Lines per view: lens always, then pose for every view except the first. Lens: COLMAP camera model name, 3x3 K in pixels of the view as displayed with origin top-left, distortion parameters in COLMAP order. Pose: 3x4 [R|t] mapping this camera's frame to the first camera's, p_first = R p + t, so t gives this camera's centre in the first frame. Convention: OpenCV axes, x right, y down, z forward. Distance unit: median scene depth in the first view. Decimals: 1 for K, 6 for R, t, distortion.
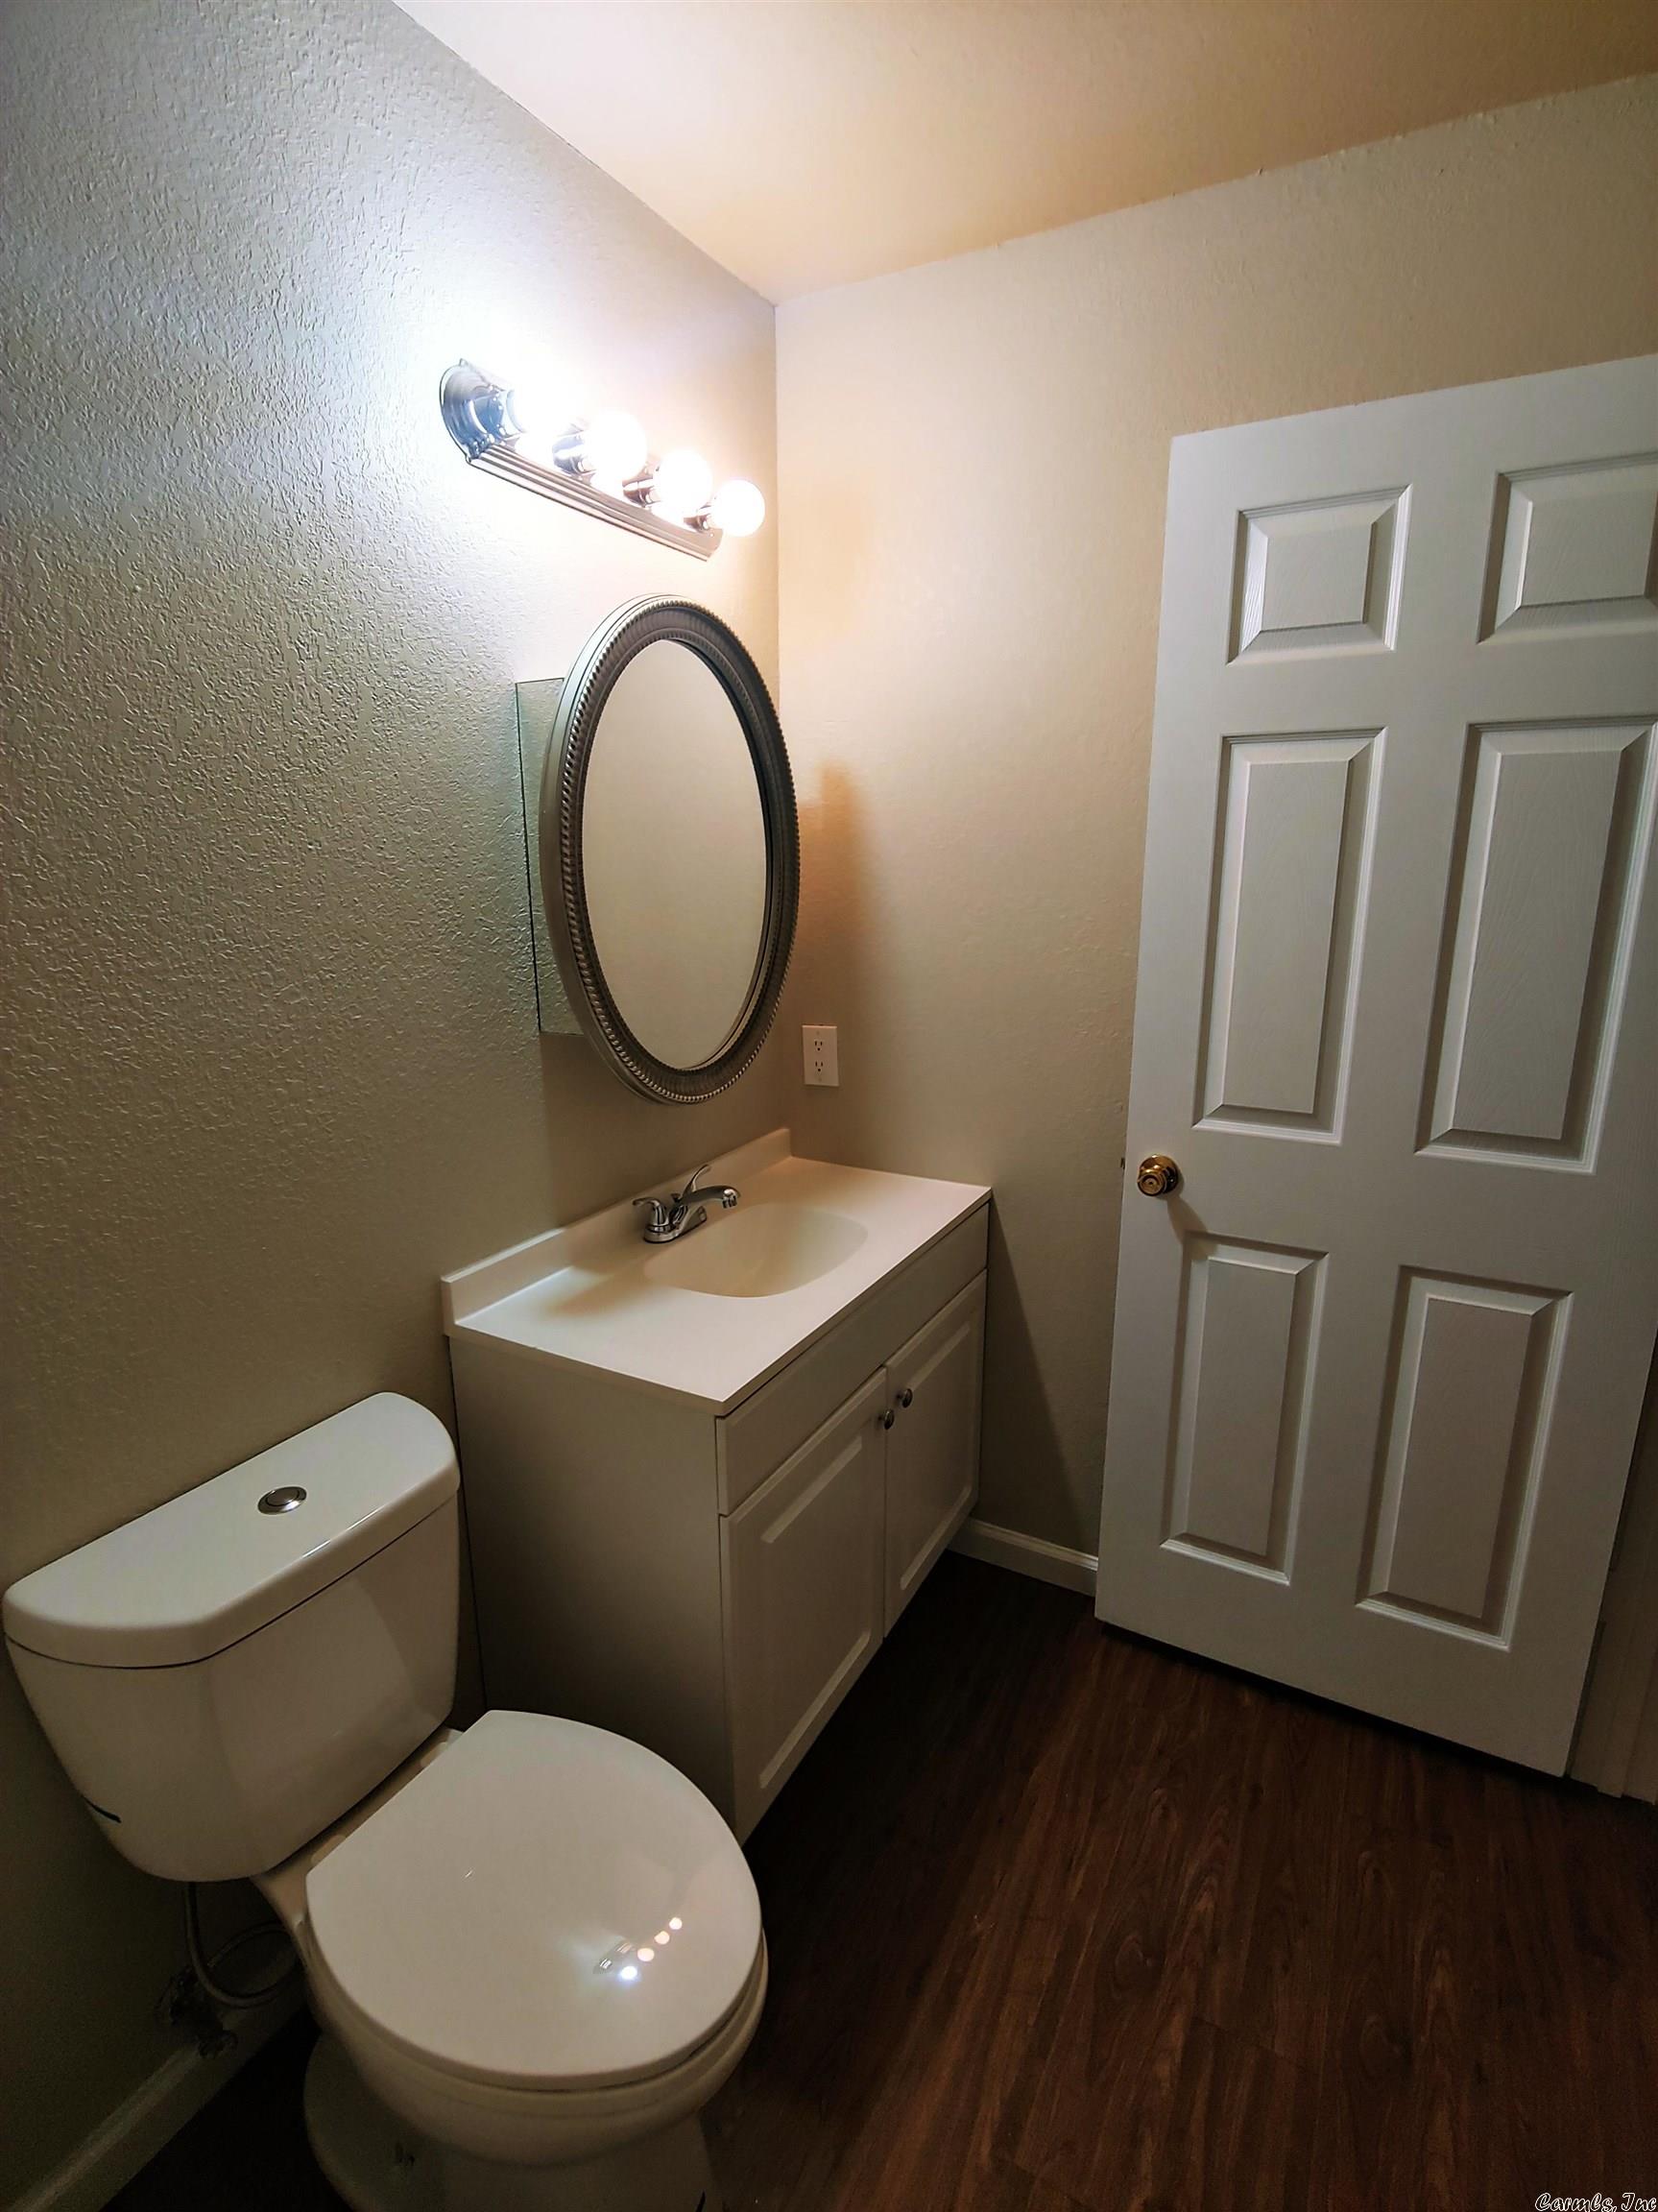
lens RADIAL K [[1056.4, 0, 832.9], [0, 1056.4, 1118.1], [0, 0, 1]] dist [-0.016911, -0.001021]
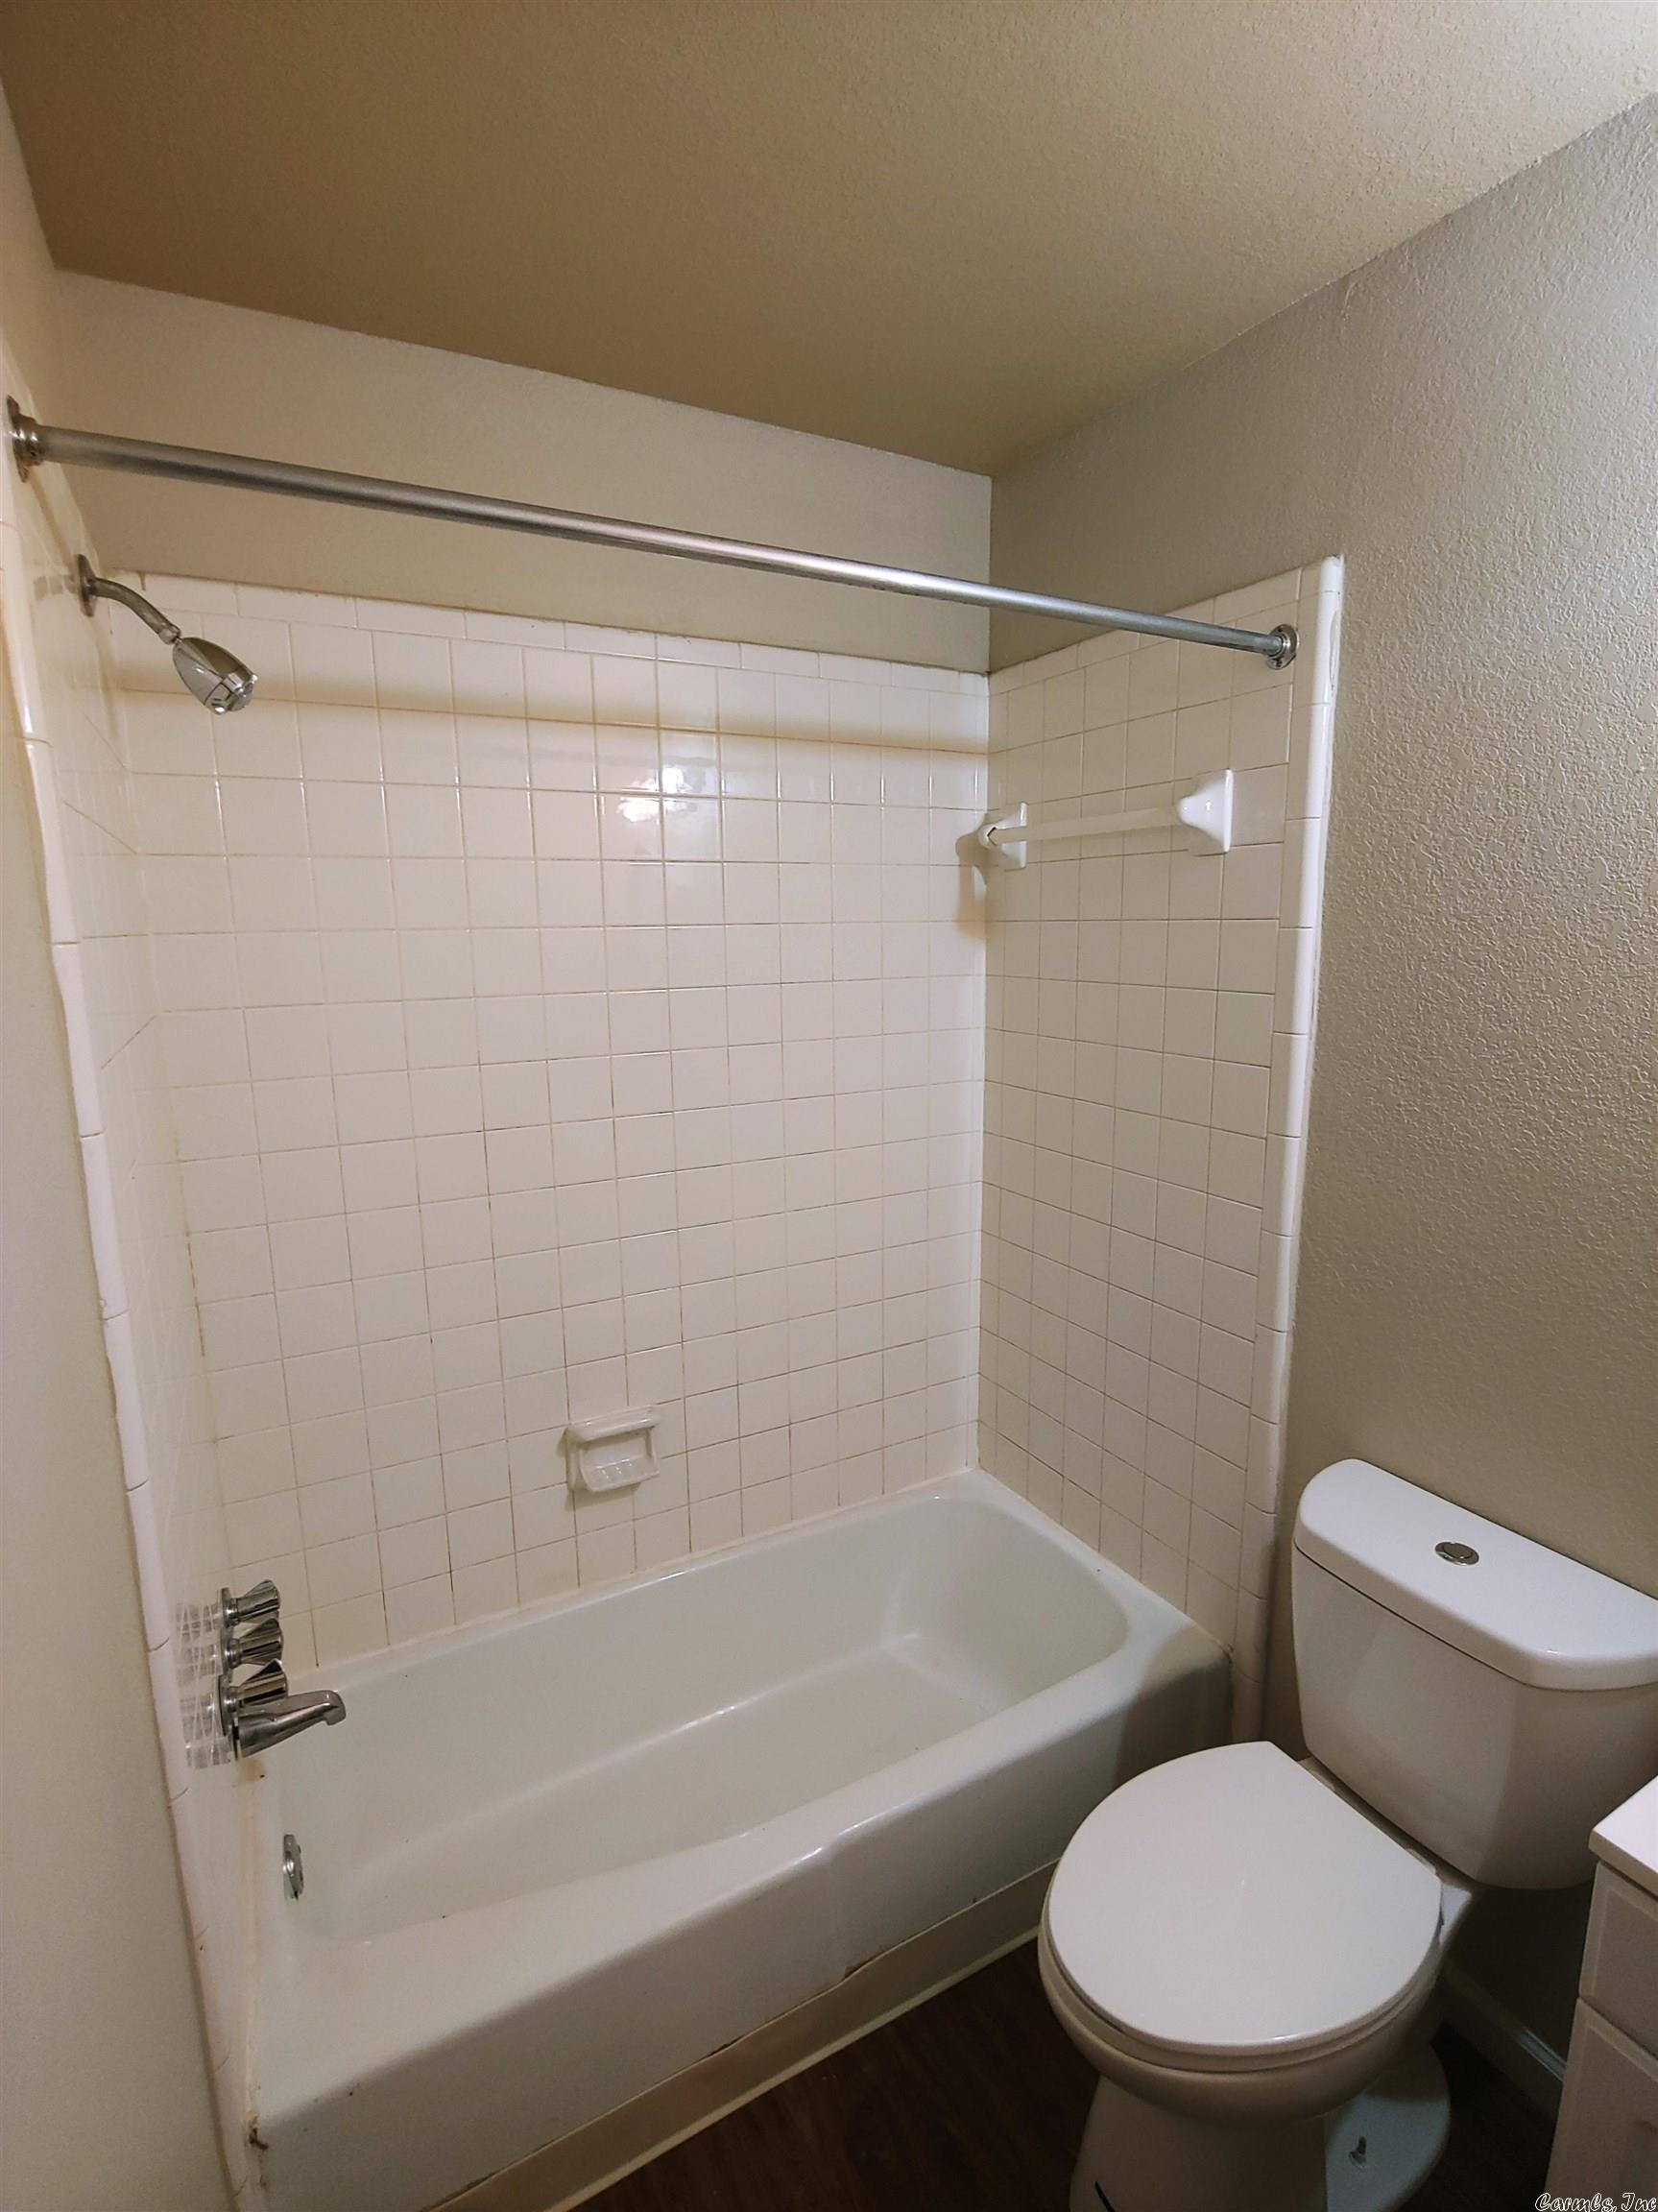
lens RADIAL K [[1056.4, 0, 847.6], [0, 1056.4, 1112.2], [0, 0, 1]] dist [-0.016911, -0.001021]
pose [[-0.534879, 0.167890, -0.828081, 0.713477], [-0.185531, 0.932803, 0.308961, -0.321083], [0.824308, 0.318891, -0.467788, 0.858678]]
